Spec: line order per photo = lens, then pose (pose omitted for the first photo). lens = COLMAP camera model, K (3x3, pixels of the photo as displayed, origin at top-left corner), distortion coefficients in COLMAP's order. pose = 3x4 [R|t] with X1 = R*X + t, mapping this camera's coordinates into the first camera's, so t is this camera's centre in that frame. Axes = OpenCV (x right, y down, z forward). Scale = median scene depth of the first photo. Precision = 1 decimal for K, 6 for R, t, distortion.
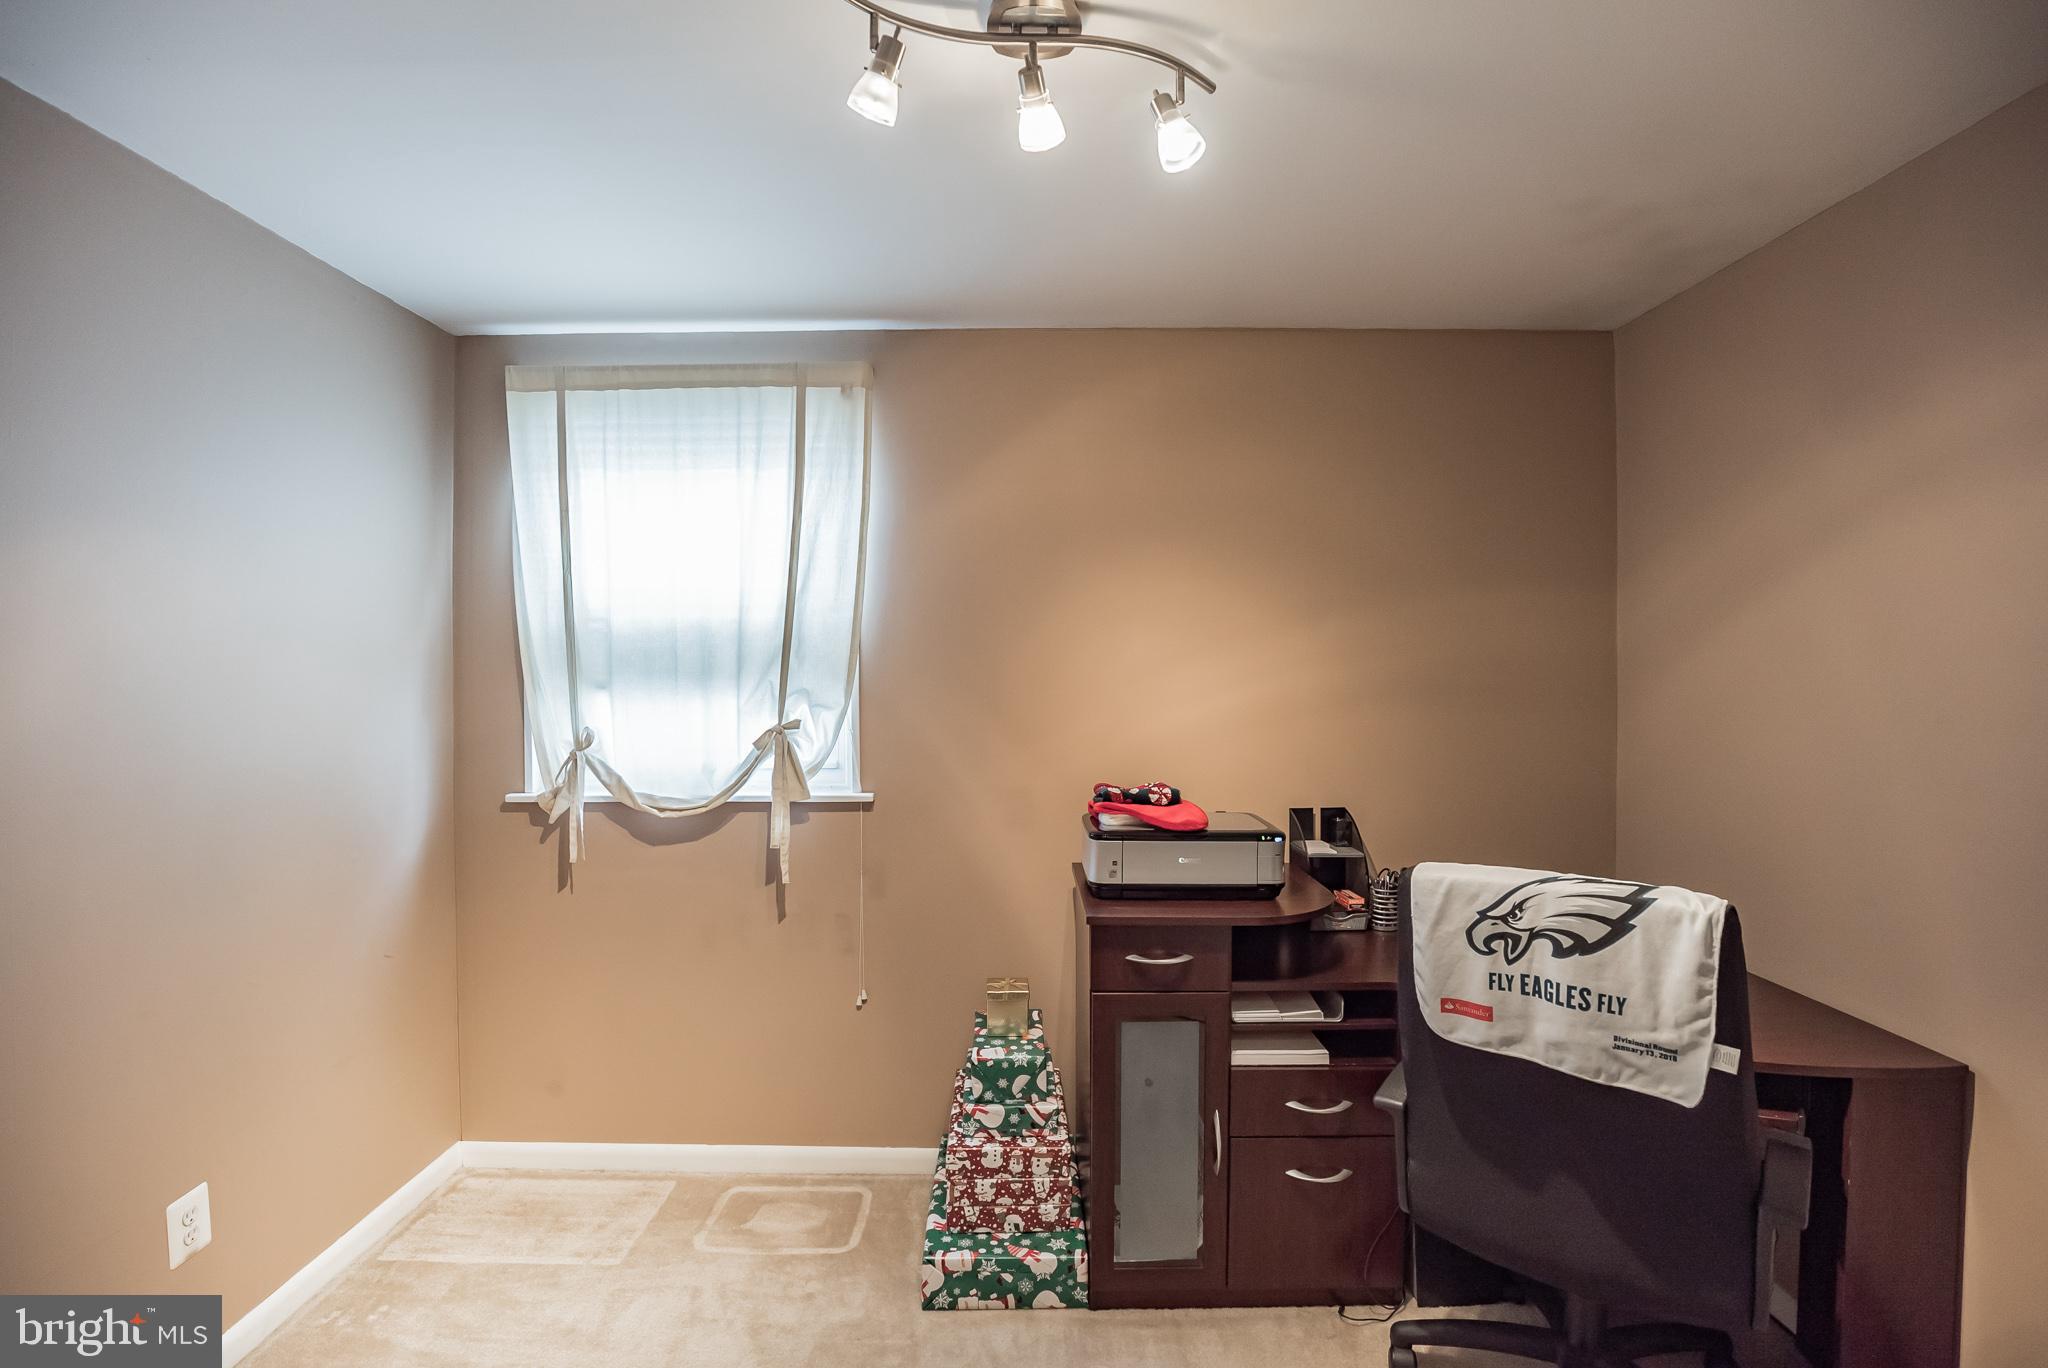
lens RADIAL K [[950.6, 0, 1034.9], [0, 950.6, 678.1], [0, 0, 1]] dist [-0.034685, 0.004978]
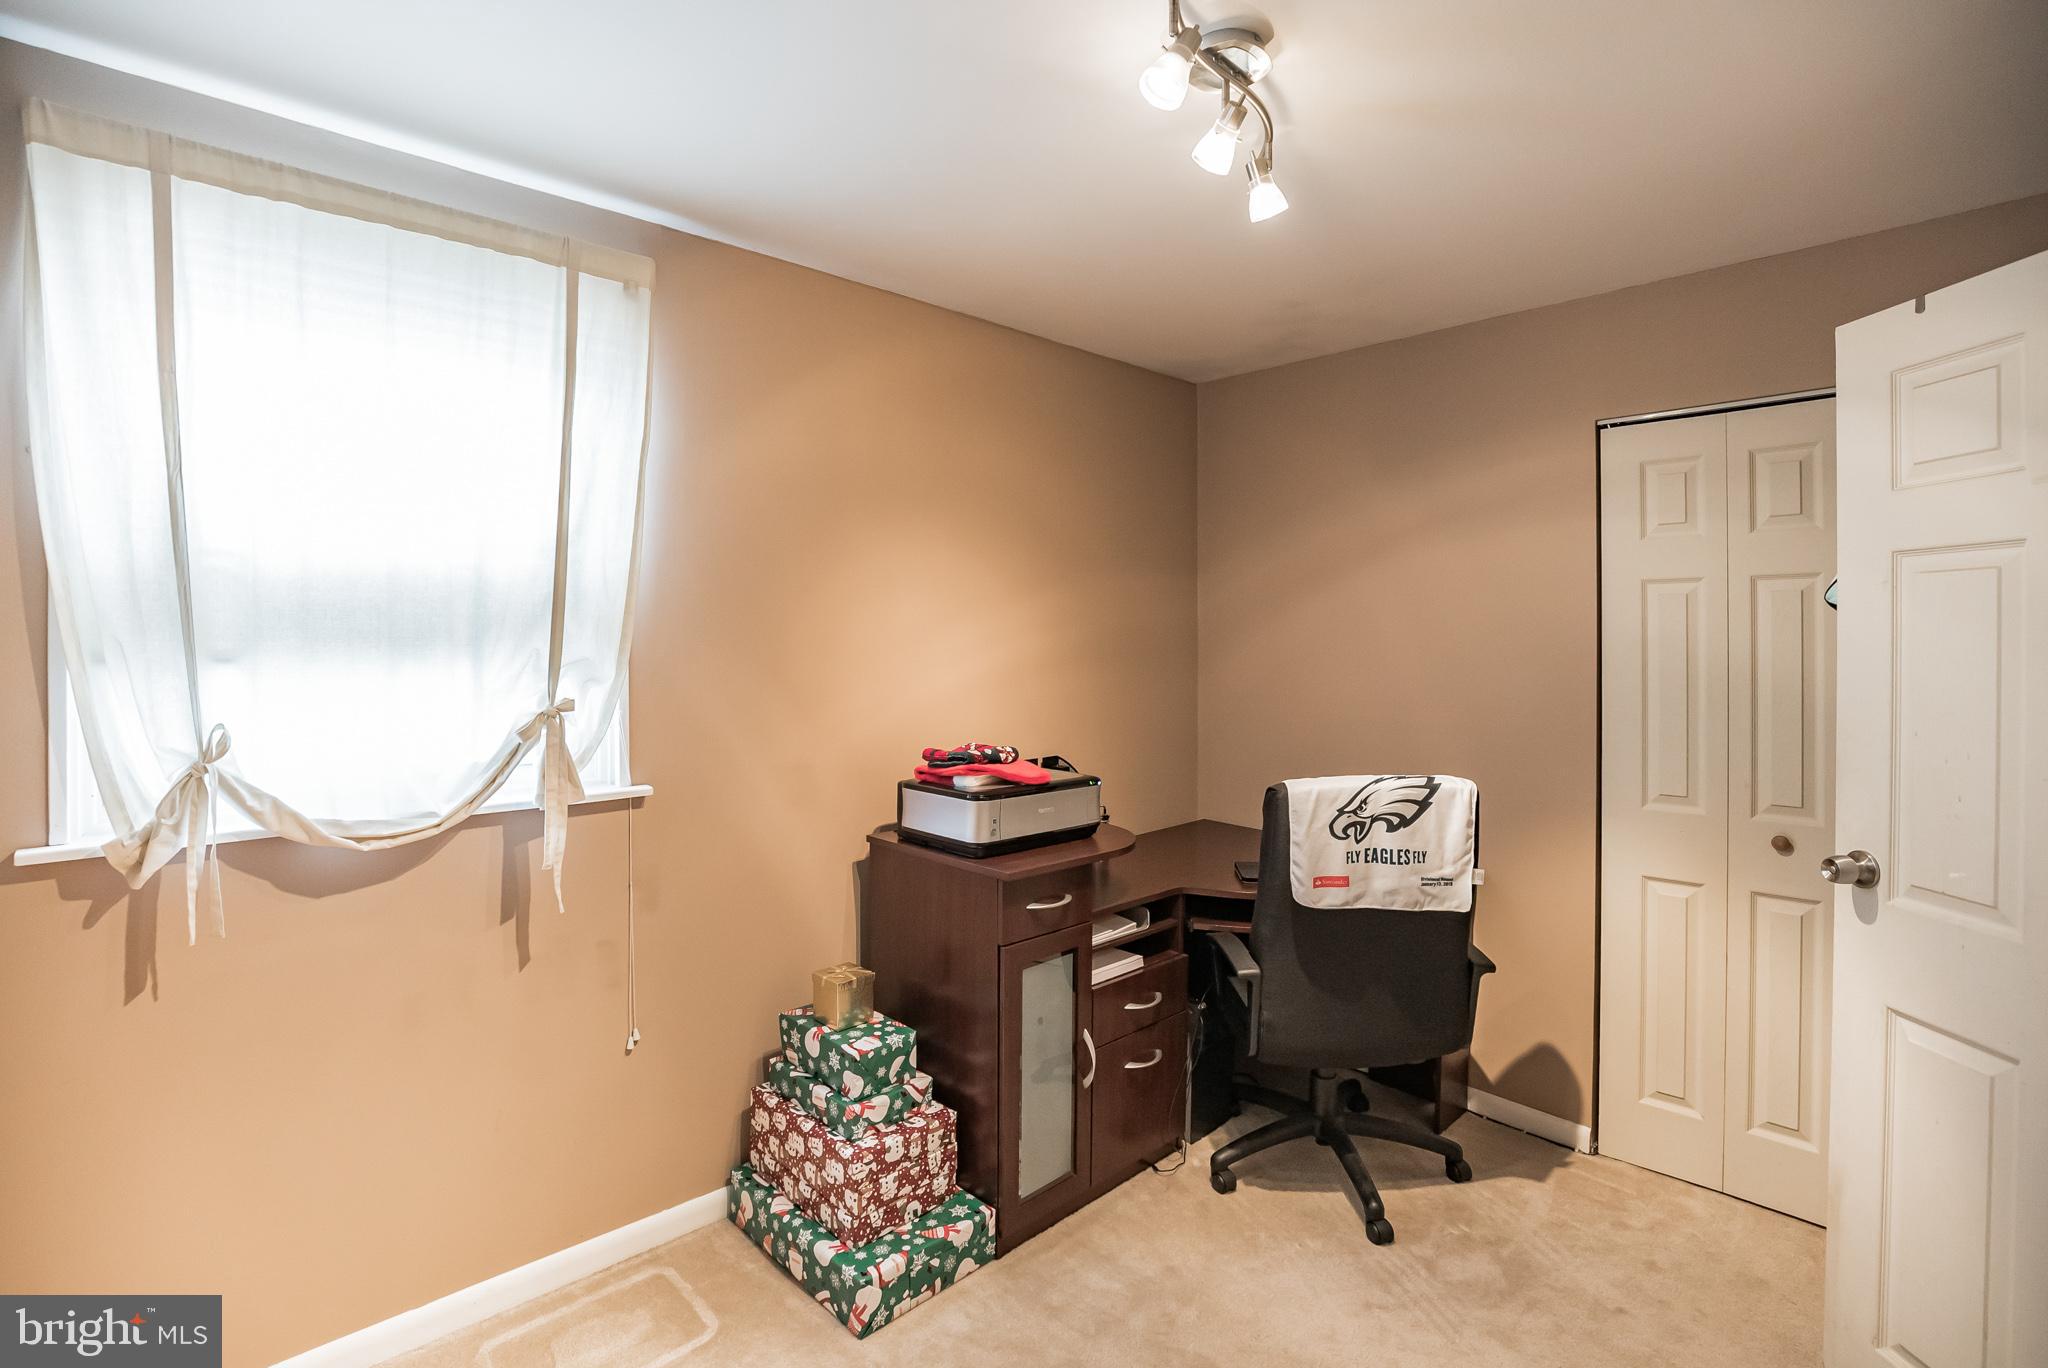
lens RADIAL K [[950.6, 0, 1040.2], [0, 950.6, 642.3], [0, 0, 1]] dist [-0.034685, 0.004978]
pose [[0.726044, -0.001064, 0.687647, -0.568563], [0.005168, 0.999979, -0.003909, 0.003276], [-0.687628, 0.006392, 0.726035, 0.203043]]
